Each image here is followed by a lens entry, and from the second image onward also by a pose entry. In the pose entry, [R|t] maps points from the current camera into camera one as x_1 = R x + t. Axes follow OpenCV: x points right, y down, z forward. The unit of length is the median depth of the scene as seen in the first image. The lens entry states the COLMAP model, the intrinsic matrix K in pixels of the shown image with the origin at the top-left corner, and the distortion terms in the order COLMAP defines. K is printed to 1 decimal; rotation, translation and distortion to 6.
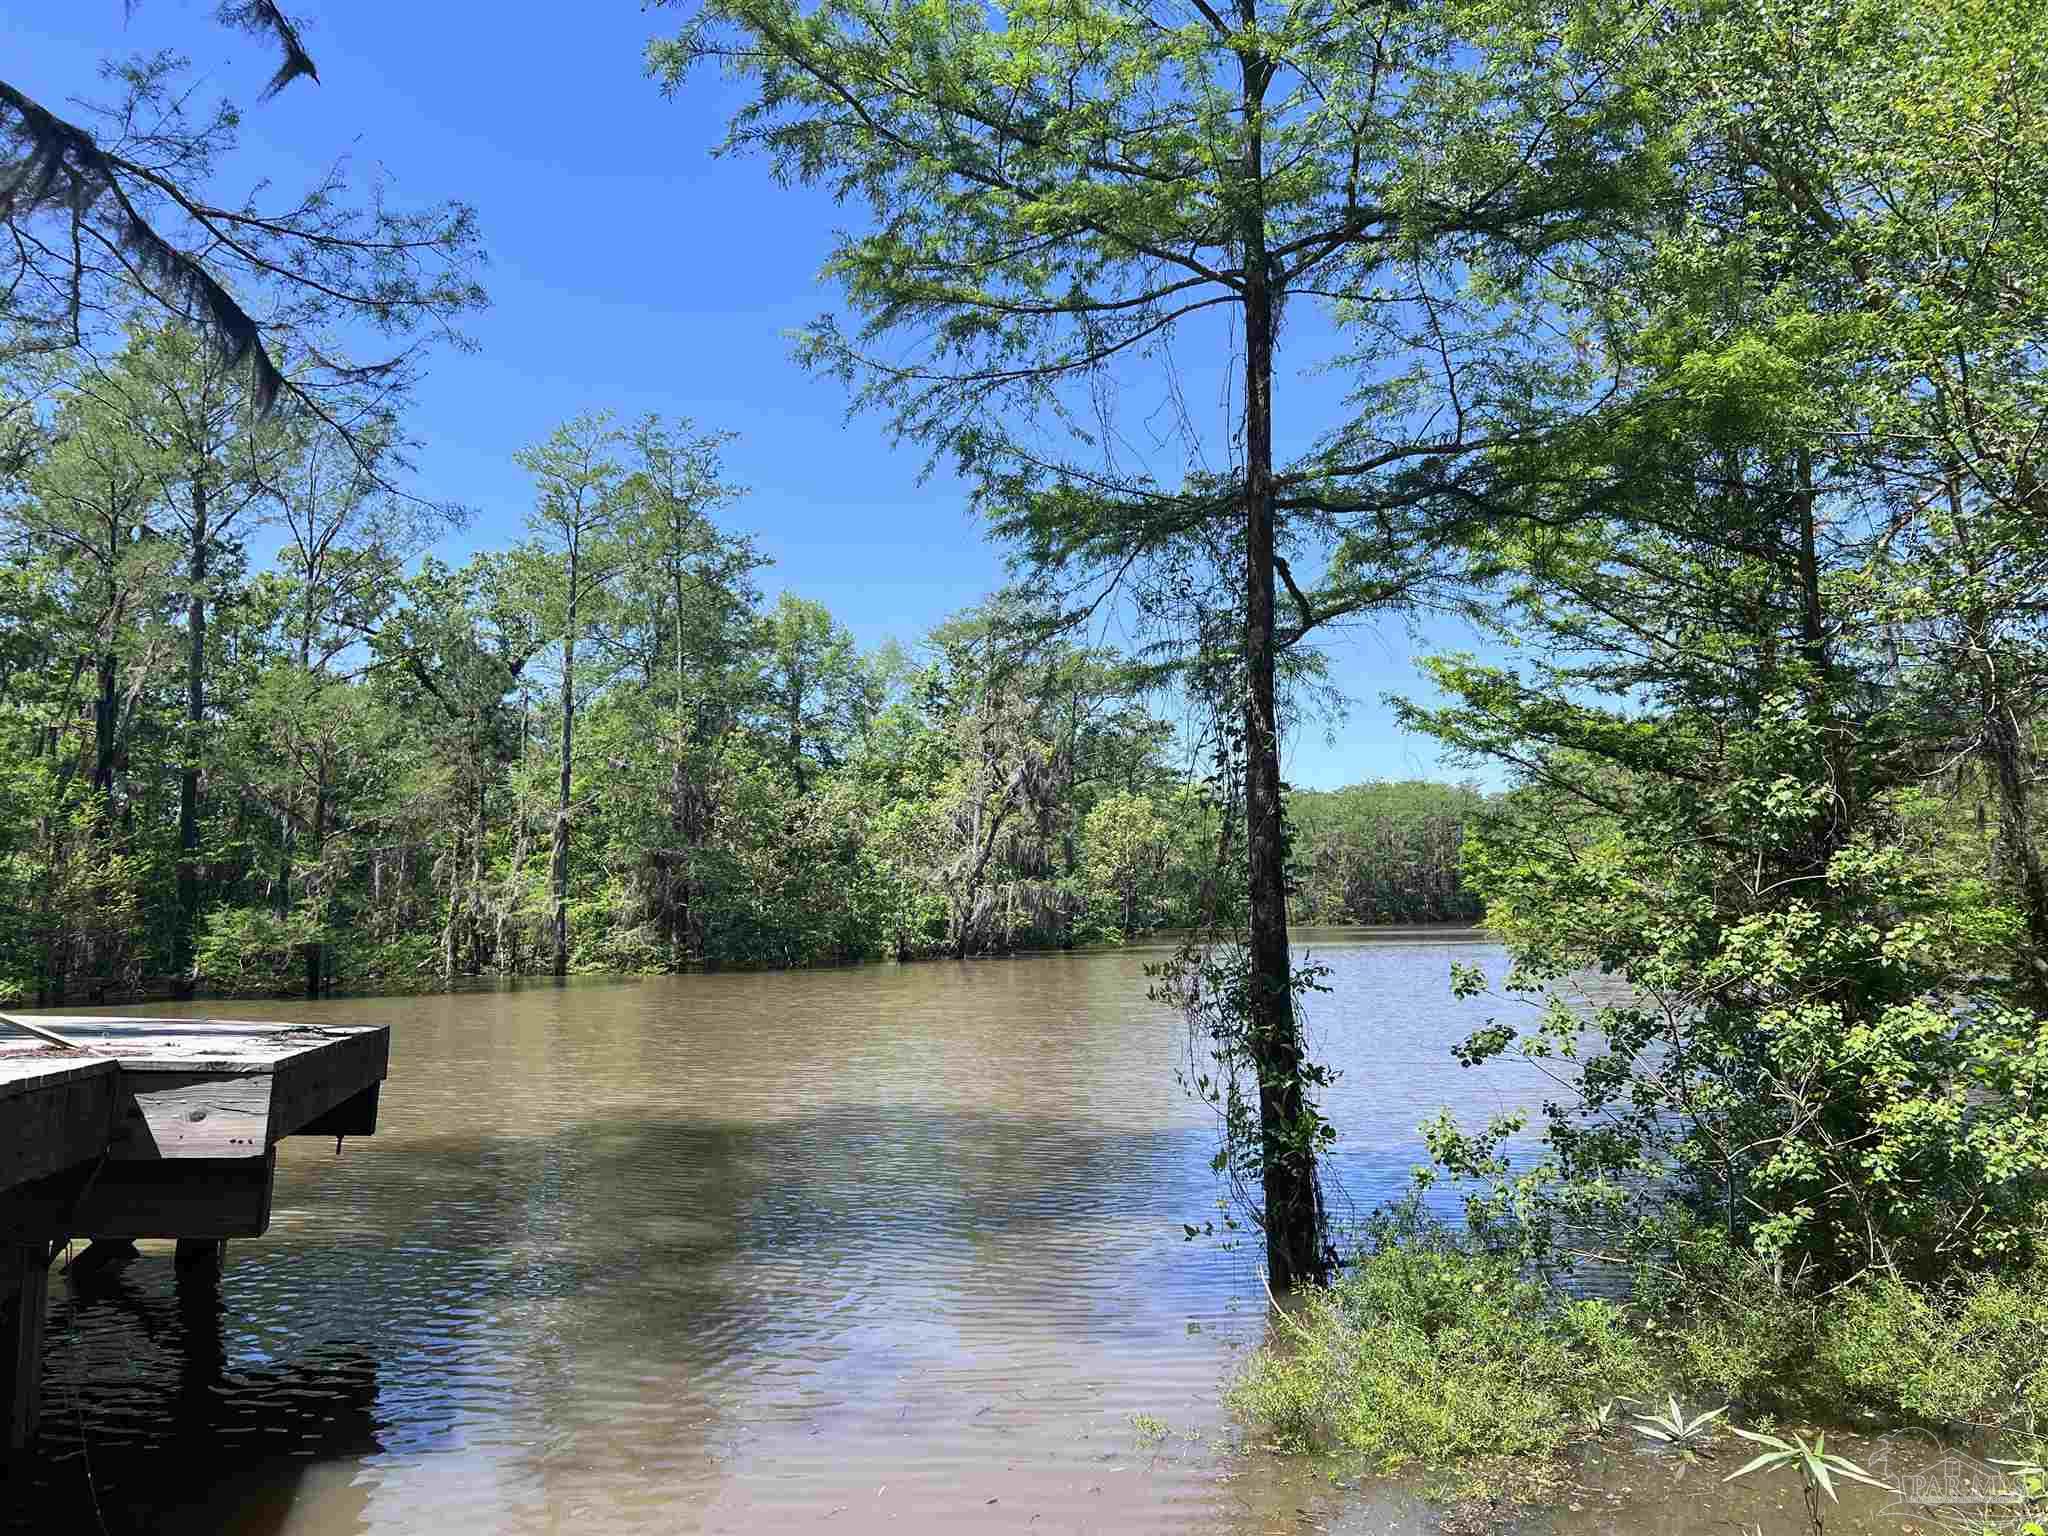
lens RADIAL K [[1541.7, 0, 1017.2], [0, 1541.7, 765.4], [0, 0, 1]] dist [0.036616, -0.046982]
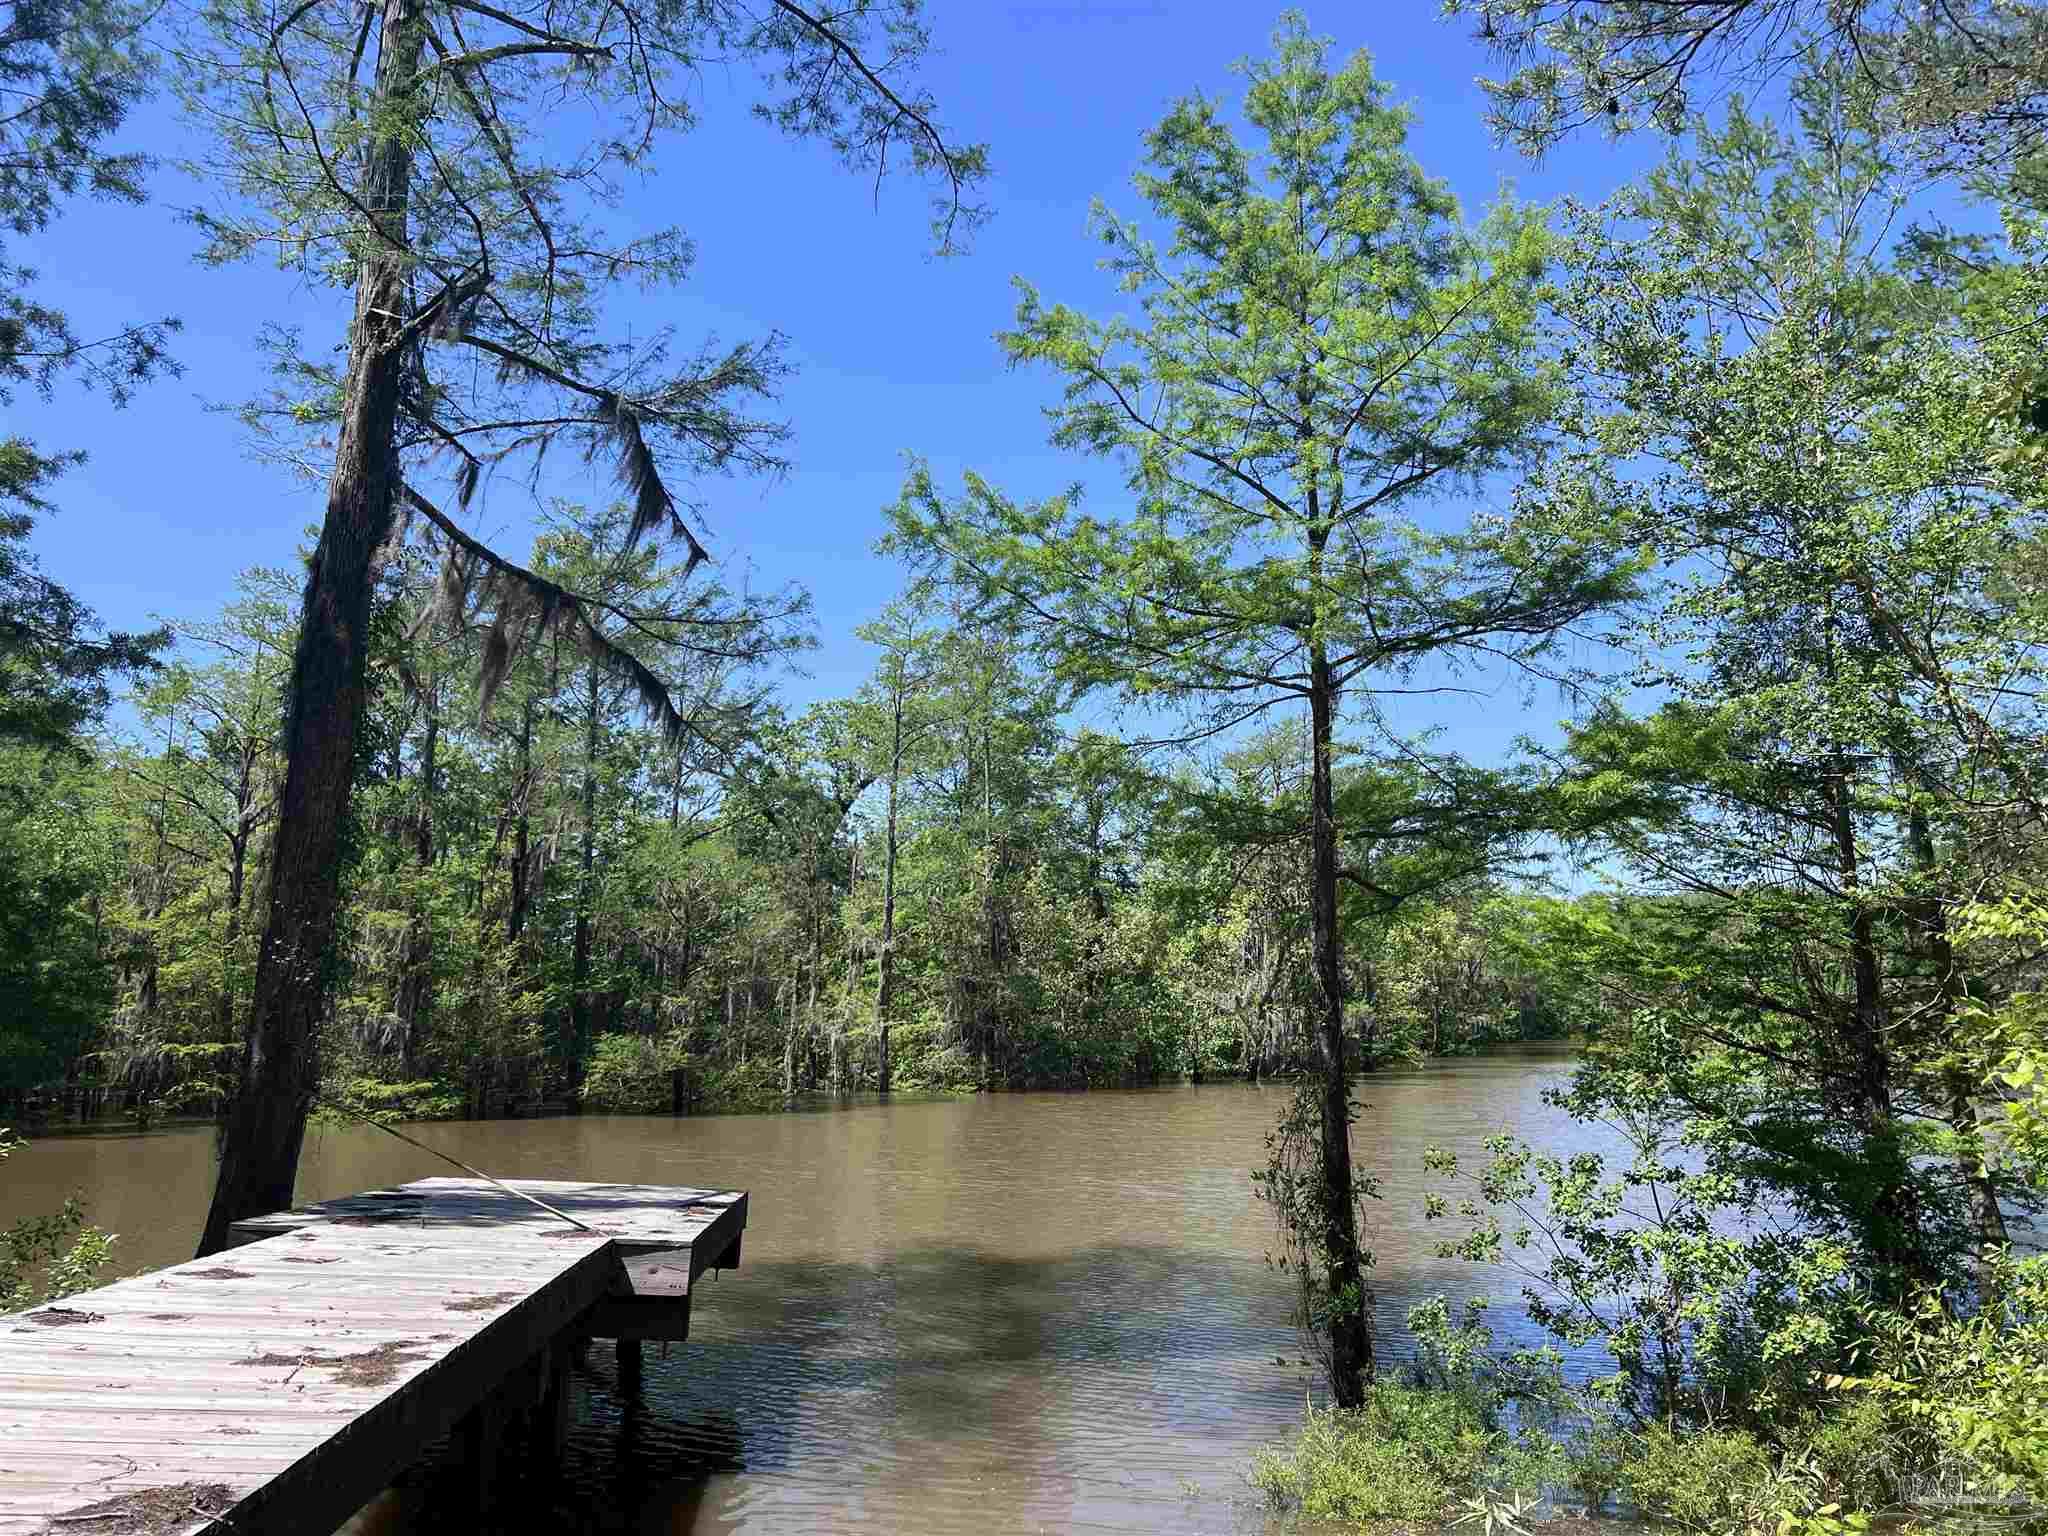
lens RADIAL K [[1616.3, 0, 1015.0], [0, 1616.3, 684.2], [0, 0, 1]] dist [0.234754, -0.588554]
pose [[0.976615, -0.031856, -0.212621, 0.054277], [0.012819, 0.995830, -0.090320, -0.047363], [0.214612, 0.085482, 0.972952, -0.145082]]
